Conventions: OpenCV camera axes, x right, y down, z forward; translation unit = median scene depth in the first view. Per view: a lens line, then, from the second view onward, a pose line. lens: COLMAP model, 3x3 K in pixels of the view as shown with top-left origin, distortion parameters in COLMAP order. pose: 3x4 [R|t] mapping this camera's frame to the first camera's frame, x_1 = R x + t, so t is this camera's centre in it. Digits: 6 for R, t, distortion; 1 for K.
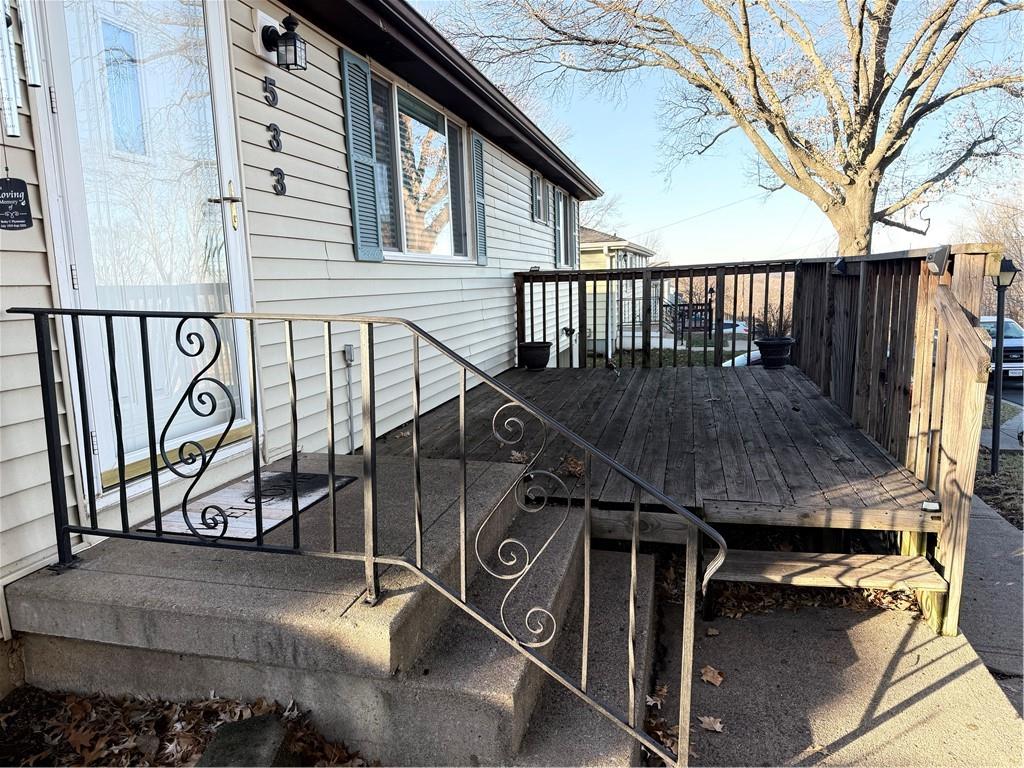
lens RADIAL K [[723.8, 0, 517.2], [0, 723.8, 386.7], [0, 0, 1]] dist [0.044902, -0.060082]
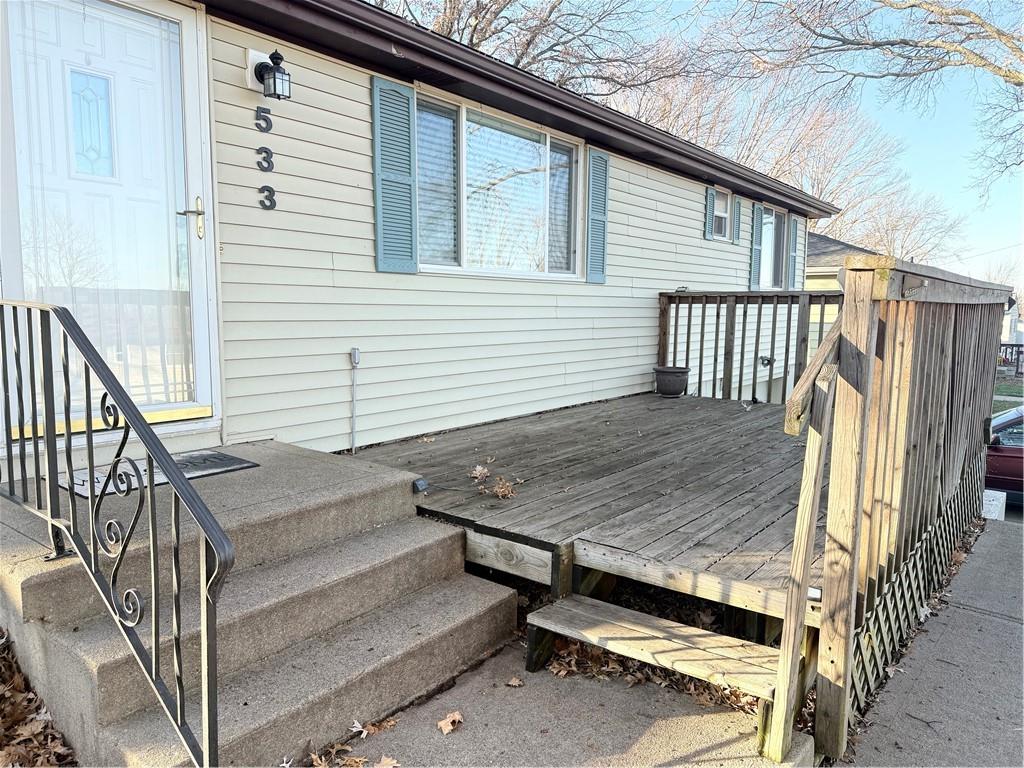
lens RADIAL K [[723.8, 0, 517.2], [0, 723.8, 386.7], [0, 0, 1]] dist [0.044902, -0.060082]
pose [[0.912775, 0.083062, -0.399927, 0.503371], [-0.095647, 0.995348, -0.011573, -0.013733], [0.397106, 0.048815, 0.916474, 0.133203]]
